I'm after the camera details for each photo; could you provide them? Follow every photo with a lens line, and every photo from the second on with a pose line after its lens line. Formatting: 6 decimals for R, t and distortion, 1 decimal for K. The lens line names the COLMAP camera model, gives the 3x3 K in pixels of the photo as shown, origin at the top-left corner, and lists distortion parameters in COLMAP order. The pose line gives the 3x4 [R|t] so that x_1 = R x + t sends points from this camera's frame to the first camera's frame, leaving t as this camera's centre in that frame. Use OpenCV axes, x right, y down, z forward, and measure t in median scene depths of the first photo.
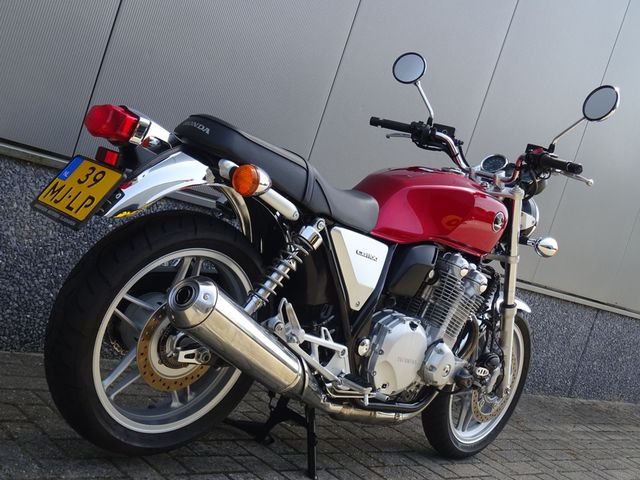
lens RADIAL K [[895.0, 0, 320.2], [0, 895.0, 243.3], [0, 0, 1]] dist [0.014166, 0.000000]
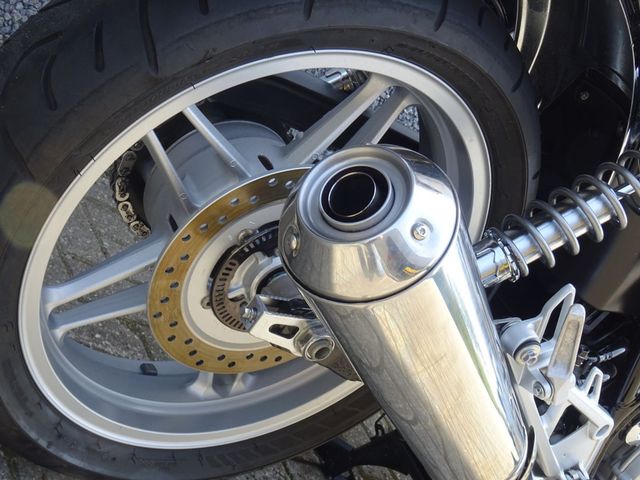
lens RADIAL K [[1050.8, 0, 319.4], [0, 1050.8, 237.8], [0, 0, 1]] dist [0.010108, 0.000000]
pose [[0.907731, 0.416245, -0.052571, -0.122451], [-0.403917, 0.900905, 0.158809, 0.016351], [0.113465, -0.122922, 0.985909, 0.564998]]
